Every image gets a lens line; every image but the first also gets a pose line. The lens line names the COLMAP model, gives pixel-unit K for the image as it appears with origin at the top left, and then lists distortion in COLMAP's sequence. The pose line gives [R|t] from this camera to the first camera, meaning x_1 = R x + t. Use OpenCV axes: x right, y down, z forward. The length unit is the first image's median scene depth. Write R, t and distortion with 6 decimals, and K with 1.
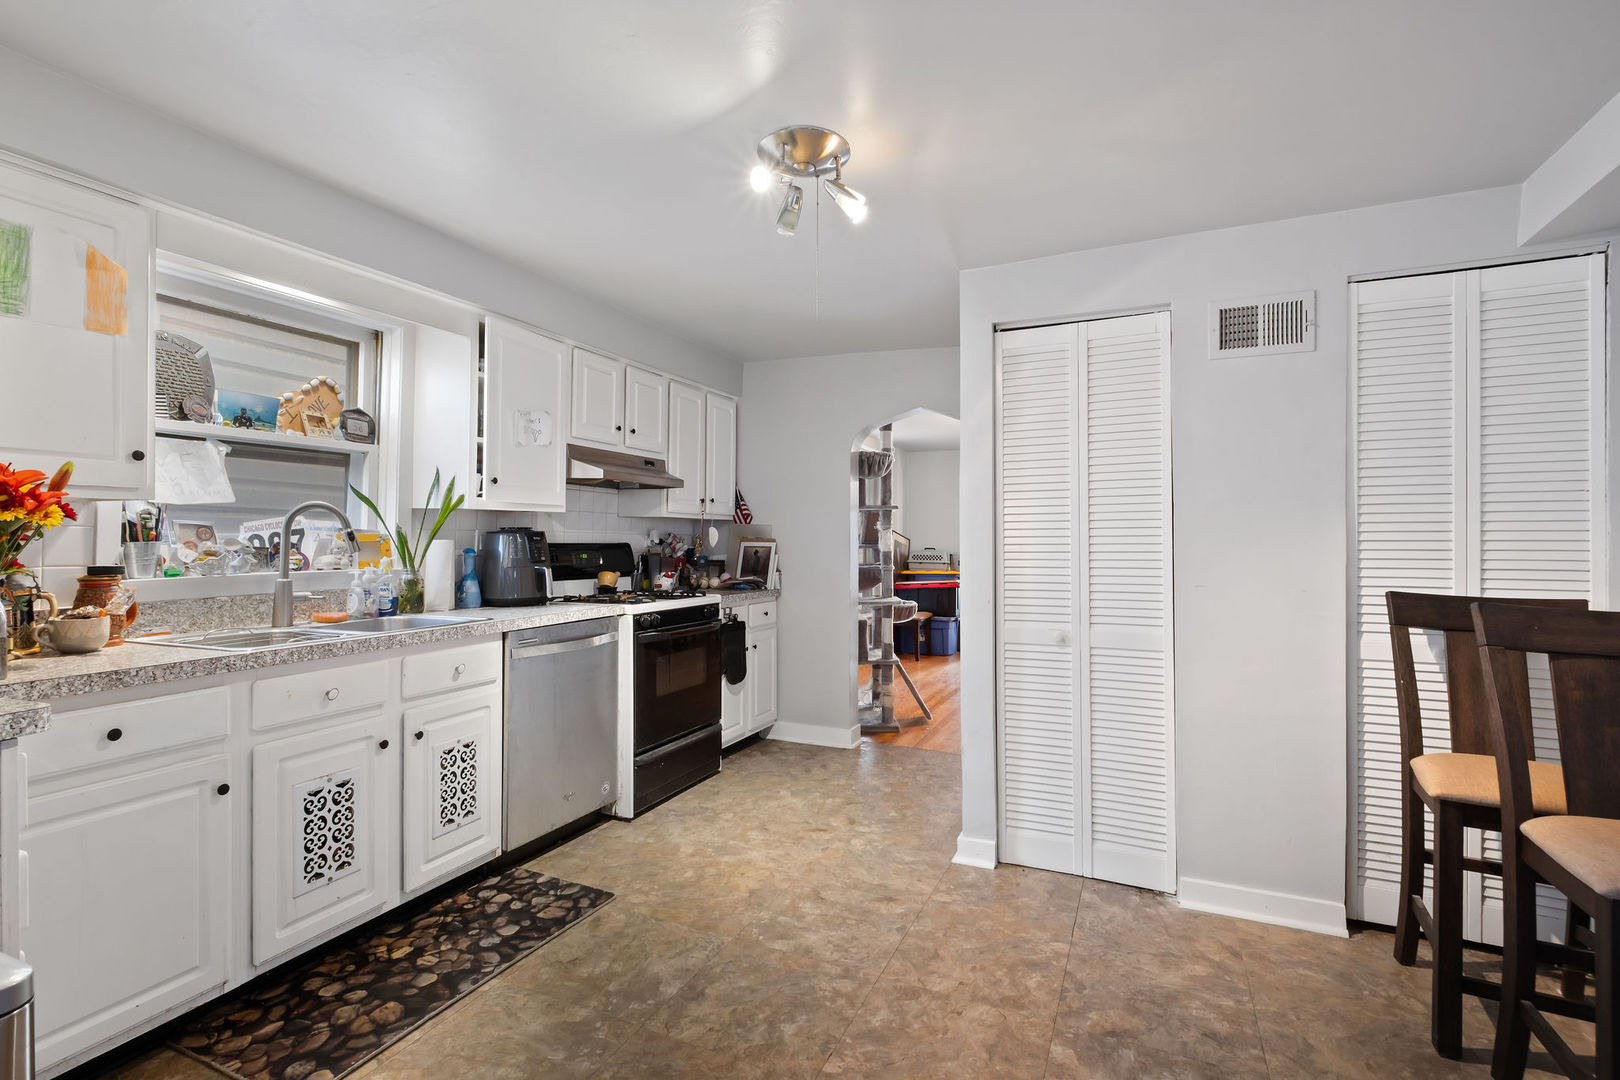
lens RADIAL K [[764.4, 0, 805.0], [0, 764.4, 508.6], [0, 0, 1]] dist [0.010494, -0.005871]
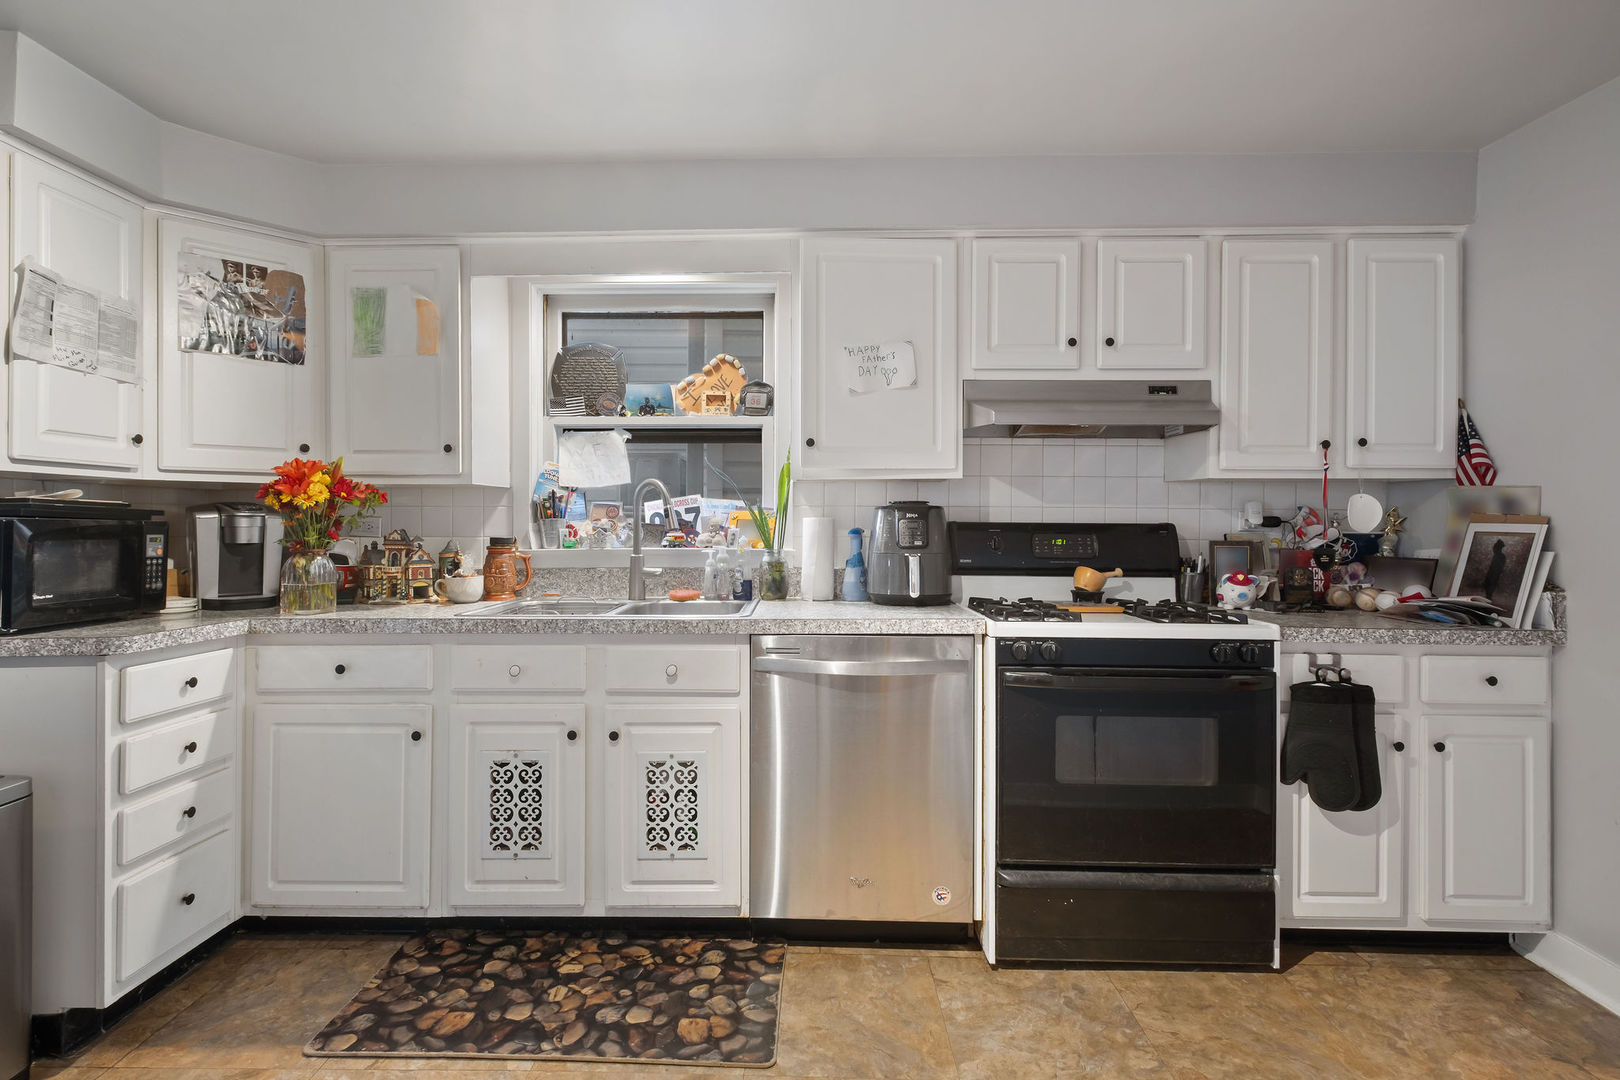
lens RADIAL K [[764.4, 0, 805.0], [0, 764.4, 508.6], [0, 0, 1]] dist [0.010494, -0.005871]
pose [[0.389813, -0.014952, -0.920773, 0.342611], [0.035084, 0.999383, -0.001376, 0.035144], [0.920226, -0.031768, 0.390097, 0.733892]]
